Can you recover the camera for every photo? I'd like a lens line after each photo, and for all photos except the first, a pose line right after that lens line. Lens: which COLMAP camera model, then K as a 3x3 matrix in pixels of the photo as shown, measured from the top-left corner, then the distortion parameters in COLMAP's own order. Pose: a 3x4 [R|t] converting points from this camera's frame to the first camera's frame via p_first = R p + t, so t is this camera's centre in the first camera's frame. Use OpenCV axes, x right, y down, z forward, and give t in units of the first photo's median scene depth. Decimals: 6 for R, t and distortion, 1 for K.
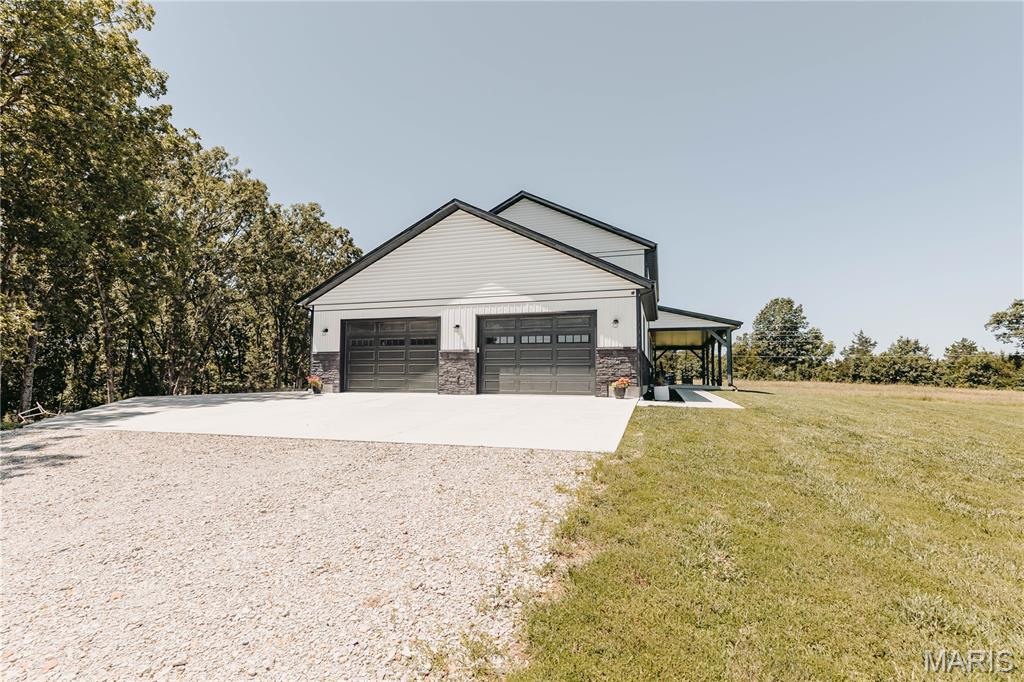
lens RADIAL K [[488.2, 0, 511.5], [0, 488.2, 345.9], [0, 0, 1]] dist [0.004258, -0.000261]
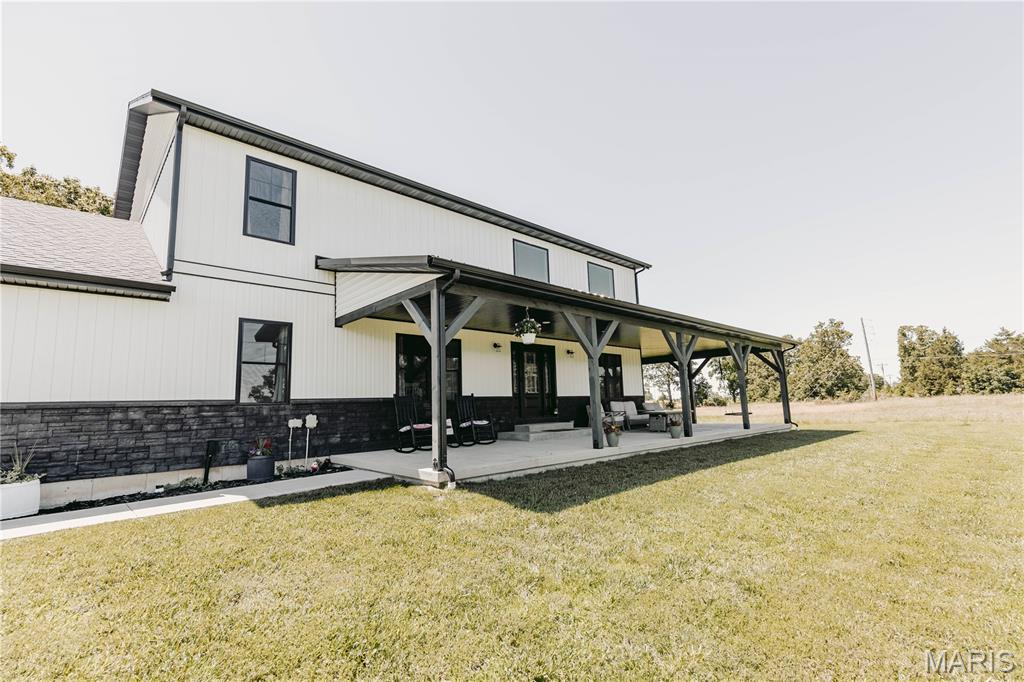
lens RADIAL K [[467.3, 0, 511.6], [0, 467.3, 343.7], [0, 0, 1]] dist [0.006635, -0.000279]
pose [[0.867899, -0.104442, -0.485636, 0.848251], [0.074379, 0.993948, -0.080837, 0.040160], [0.491140, 0.034037, 0.870415, 1.027313]]
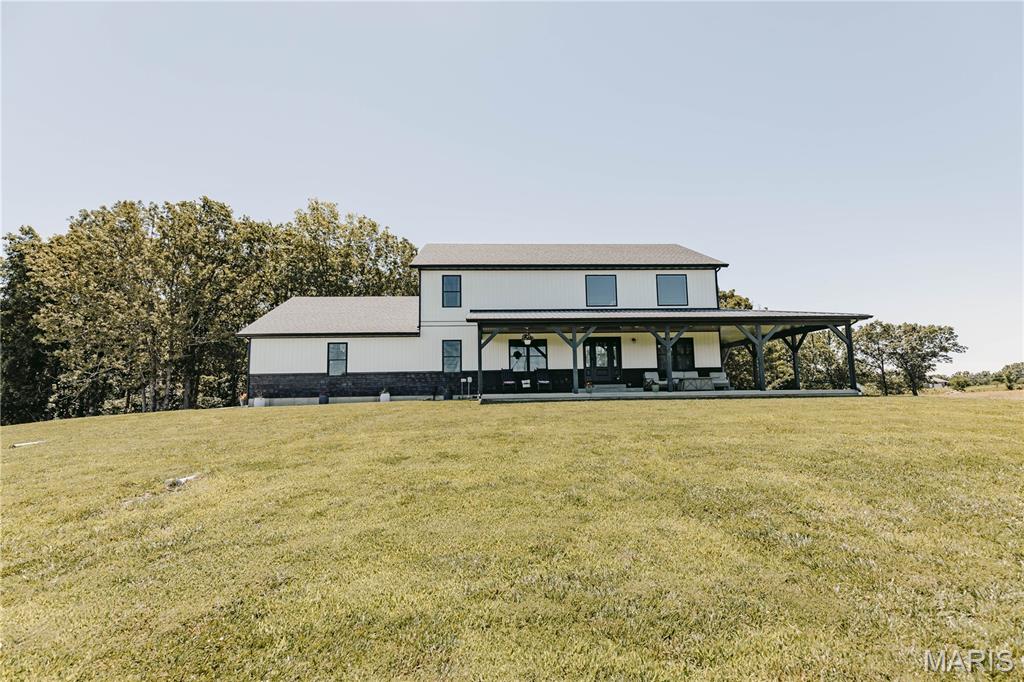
lens RADIAL K [[488.2, 0, 511.5], [0, 488.2, 345.9], [0, 0, 1]] dist [0.004258, -0.000261]
pose [[0.346471, -0.111977, -0.931353, 1.689340], [0.085675, 0.992477, -0.087455, 0.102674], [0.934140, -0.049493, 0.353458, 1.016728]]
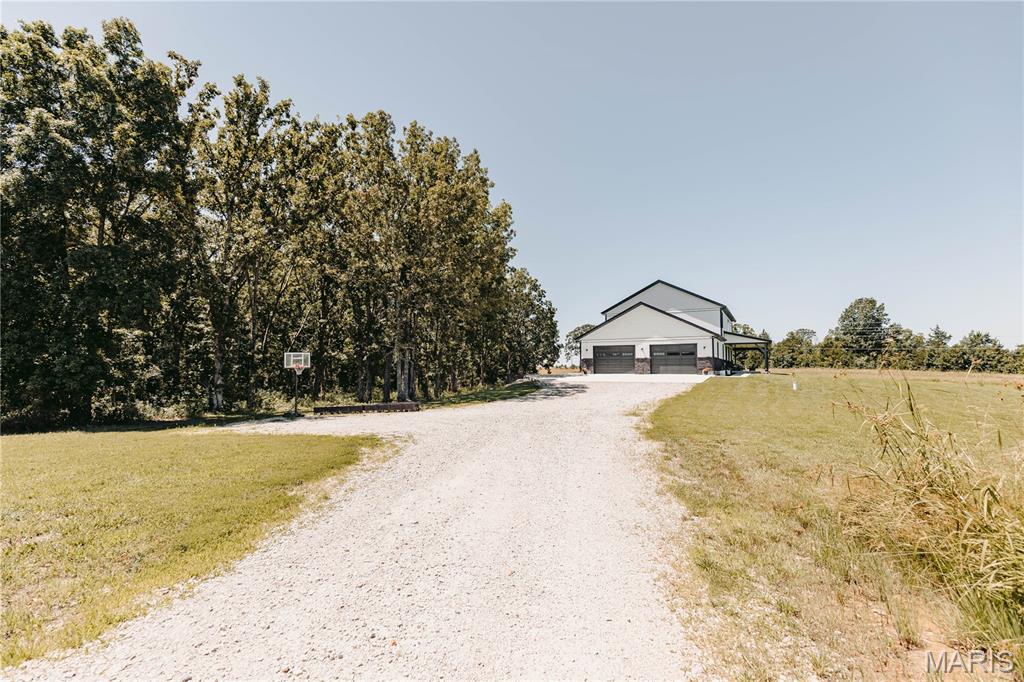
lens RADIAL K [[470.3, 0, 518.8], [0, 470.3, 345.0], [0, 0, 1]] dist [0.011295, -0.000784]
pose [[0.981994, -0.015604, -0.188268, -0.259658], [0.018628, 0.999724, 0.014300, -0.100084], [0.187993, -0.017550, 0.982014, -1.497634]]
